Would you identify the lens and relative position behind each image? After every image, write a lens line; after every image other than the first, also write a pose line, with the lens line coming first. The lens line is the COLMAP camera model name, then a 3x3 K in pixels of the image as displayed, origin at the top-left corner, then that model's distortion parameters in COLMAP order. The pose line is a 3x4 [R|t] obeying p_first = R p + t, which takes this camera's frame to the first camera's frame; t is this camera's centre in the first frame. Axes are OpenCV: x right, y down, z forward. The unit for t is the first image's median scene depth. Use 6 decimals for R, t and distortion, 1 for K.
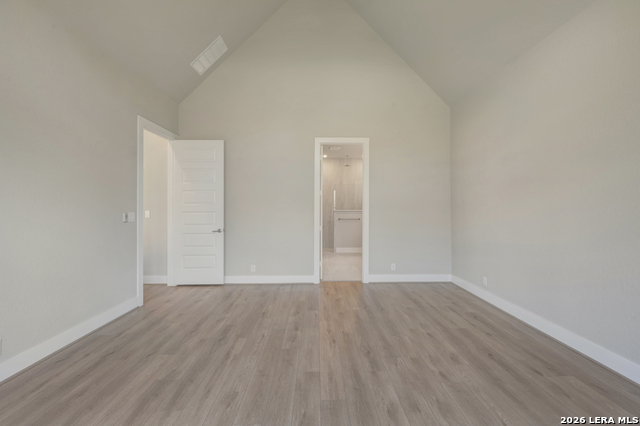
lens RADIAL K [[255.5, 0, 320.0], [0, 255.5, 213.0], [0, 0, 1]] dist [-0.001070, -0.000060]
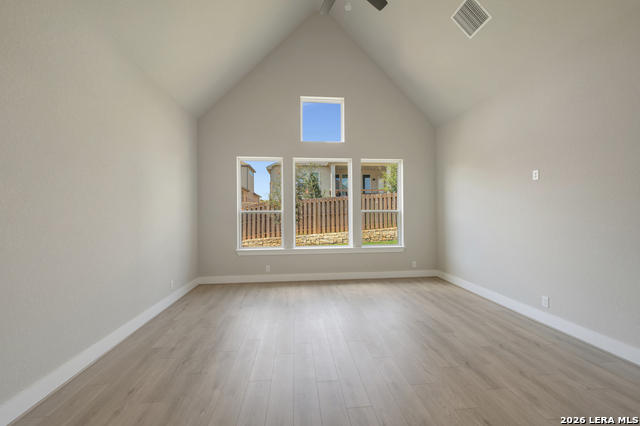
lens RADIAL K [[255.5, 0, 320.0], [0, 255.5, 213.0], [0, 0, 1]] dist [-0.001070, -0.000060]
pose [[-0.996836, 0.010125, -0.078837, 0.229378], [0.008661, 0.999784, 0.018892, -0.055911], [0.079012, 0.018149, -0.996708, 2.293548]]
